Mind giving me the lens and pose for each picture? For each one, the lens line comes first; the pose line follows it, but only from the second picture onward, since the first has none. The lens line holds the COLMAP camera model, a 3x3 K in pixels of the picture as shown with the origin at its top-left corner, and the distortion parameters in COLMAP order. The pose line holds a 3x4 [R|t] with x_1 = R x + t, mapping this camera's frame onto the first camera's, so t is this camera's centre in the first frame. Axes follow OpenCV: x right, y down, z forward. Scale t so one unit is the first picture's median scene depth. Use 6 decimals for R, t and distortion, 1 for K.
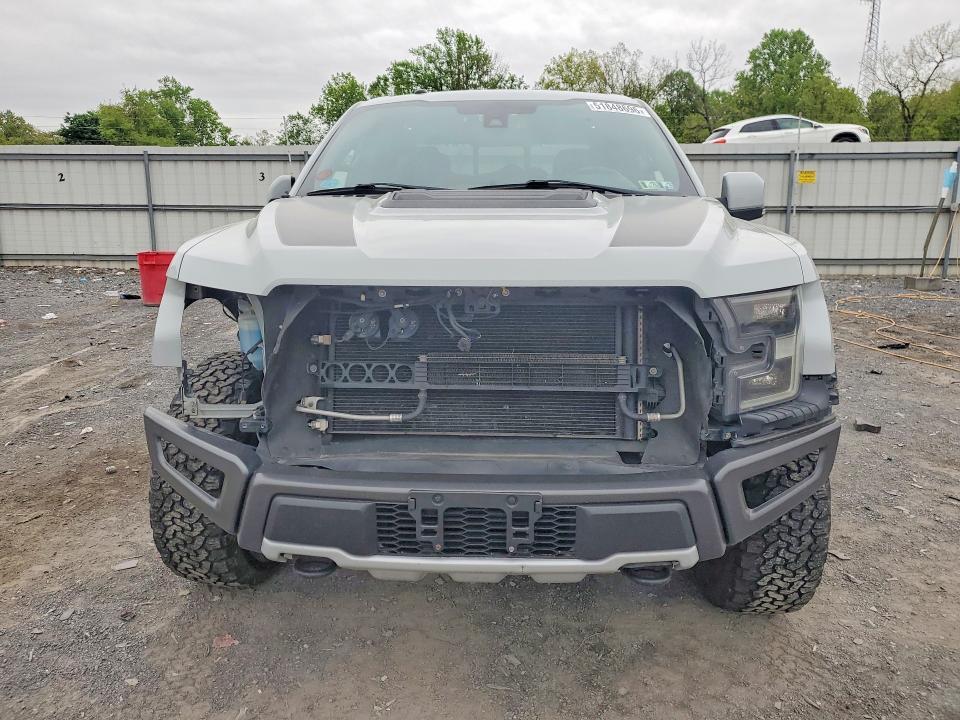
lens RADIAL K [[726.4, 0, 480.0], [0, 726.4, 360.0], [0, 0, 1]] dist [0.017411, 0.008710]
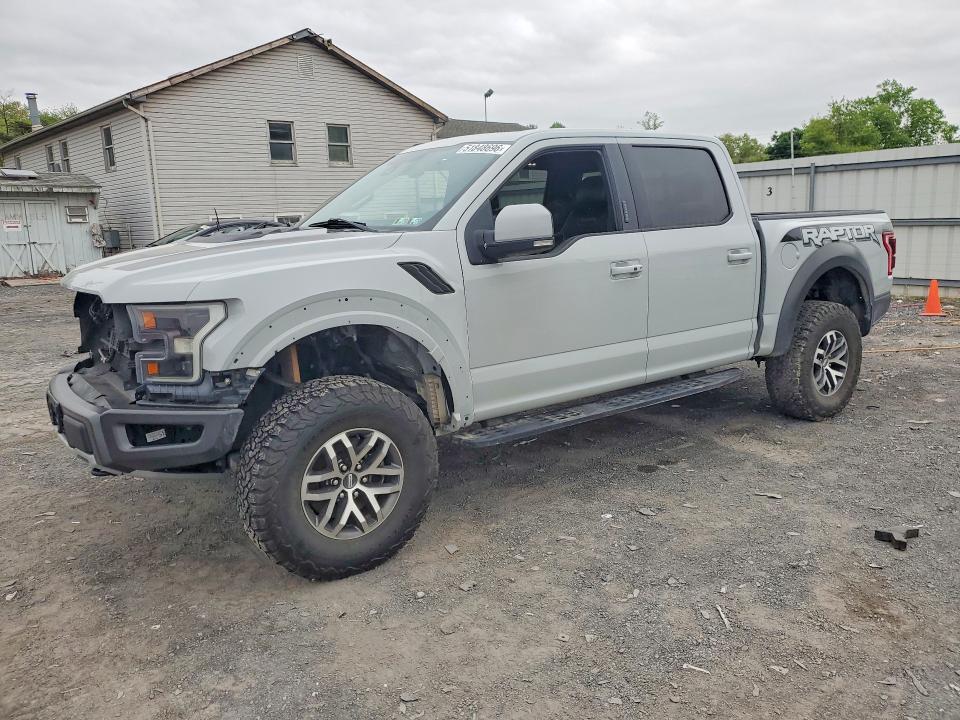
lens RADIAL K [[726.4, 0, 480.0], [0, 726.4, 360.0], [0, 0, 1]] dist [0.017411, 0.008710]
pose [[0.645173, 0.130557, -0.752800, 0.854713], [-0.141226, 0.988692, 0.050433, -0.065222], [0.750871, 0.073777, 0.656315, 0.232988]]
